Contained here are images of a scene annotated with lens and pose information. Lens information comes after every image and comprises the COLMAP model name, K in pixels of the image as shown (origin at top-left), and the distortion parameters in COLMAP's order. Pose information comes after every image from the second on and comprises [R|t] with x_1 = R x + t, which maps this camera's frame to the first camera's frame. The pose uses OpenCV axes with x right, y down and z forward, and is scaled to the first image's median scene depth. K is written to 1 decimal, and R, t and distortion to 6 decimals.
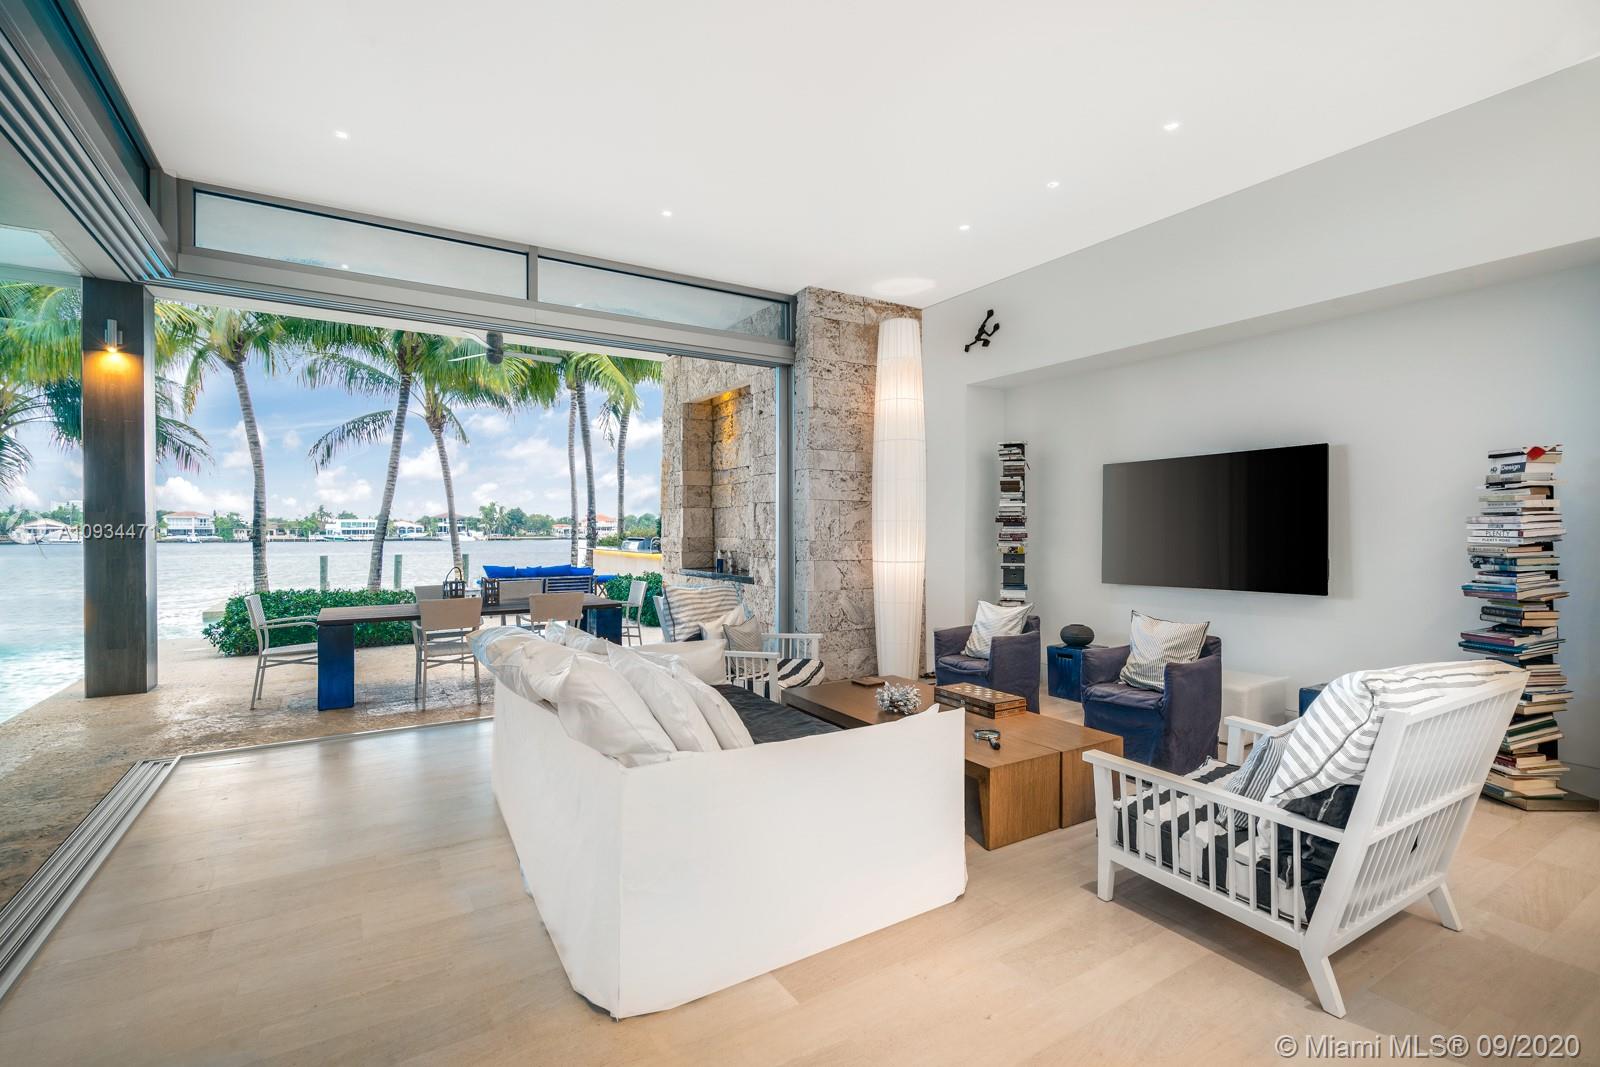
lens RADIAL K [[725.6, 0, 800.0], [0, 725.6, 533.5], [0, 0, 1]] dist [0.000063, 0.000221]
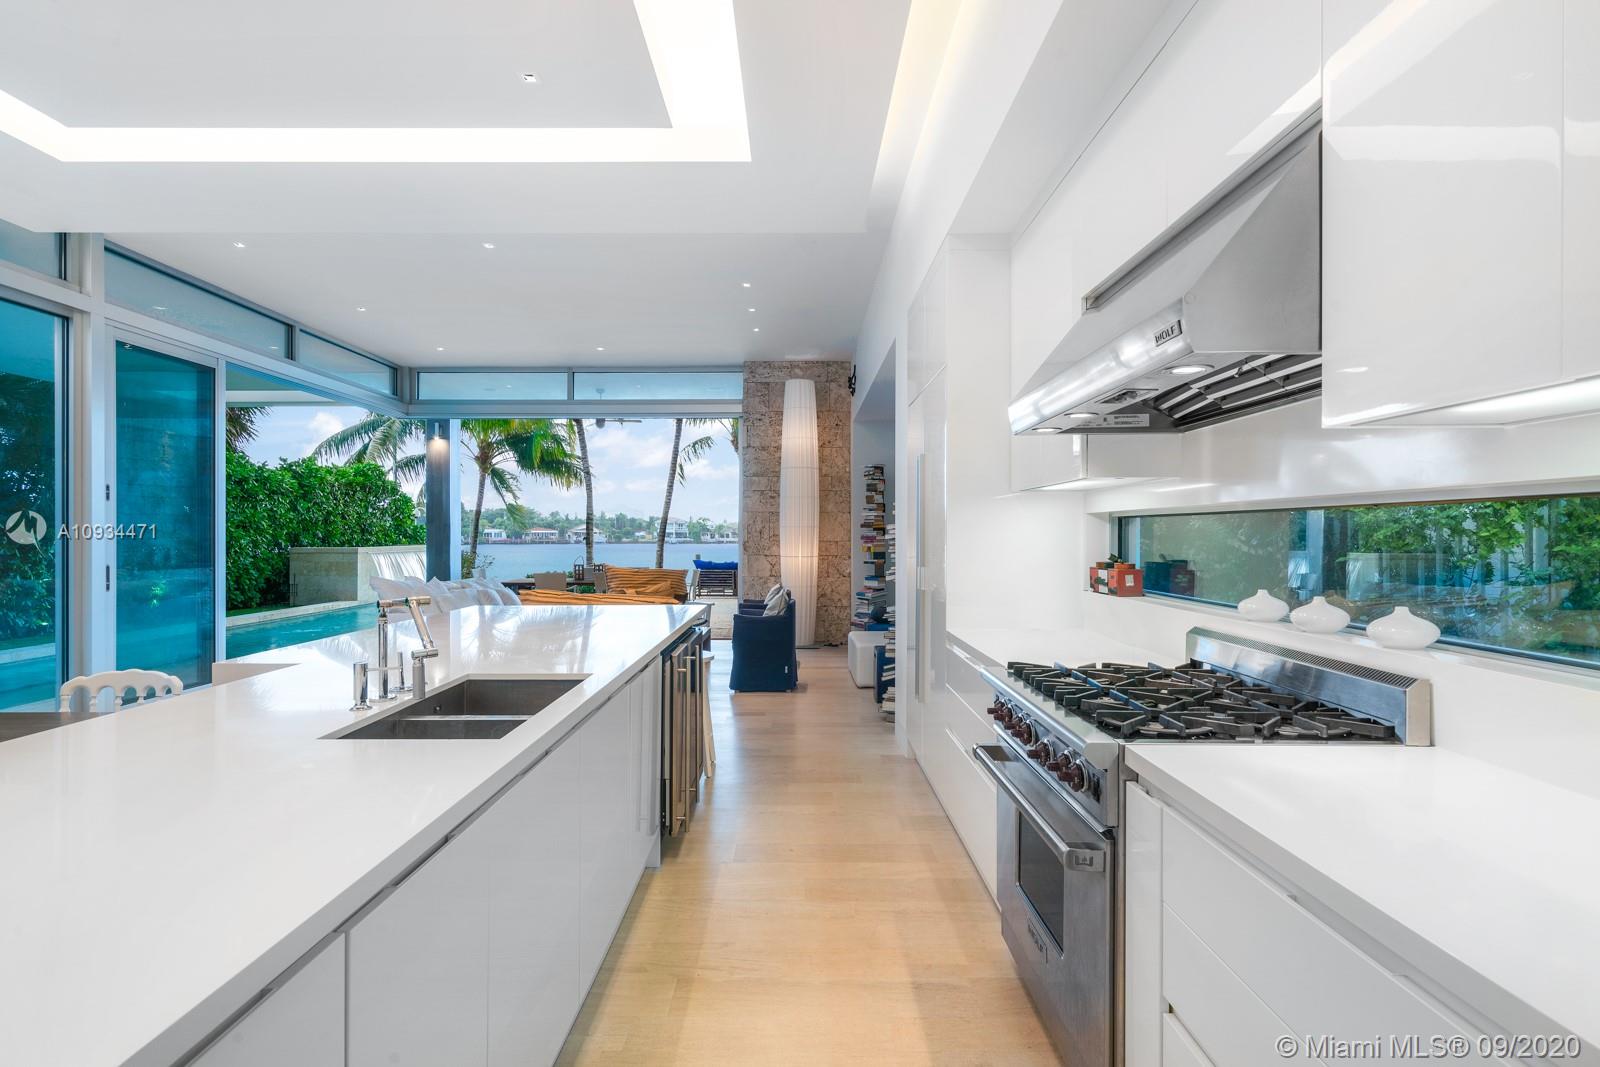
lens RADIAL K [[794.7, 0, 800.0], [0, 794.7, 533.5], [0, 0, 1]] dist [-0.003755, -0.000280]
pose [[0.853077, 0.000242, -0.521785, 0.890603], [-0.002472, 0.999991, -0.003576, 0.000395], [0.521780, 0.004341, 0.853069, -0.261557]]
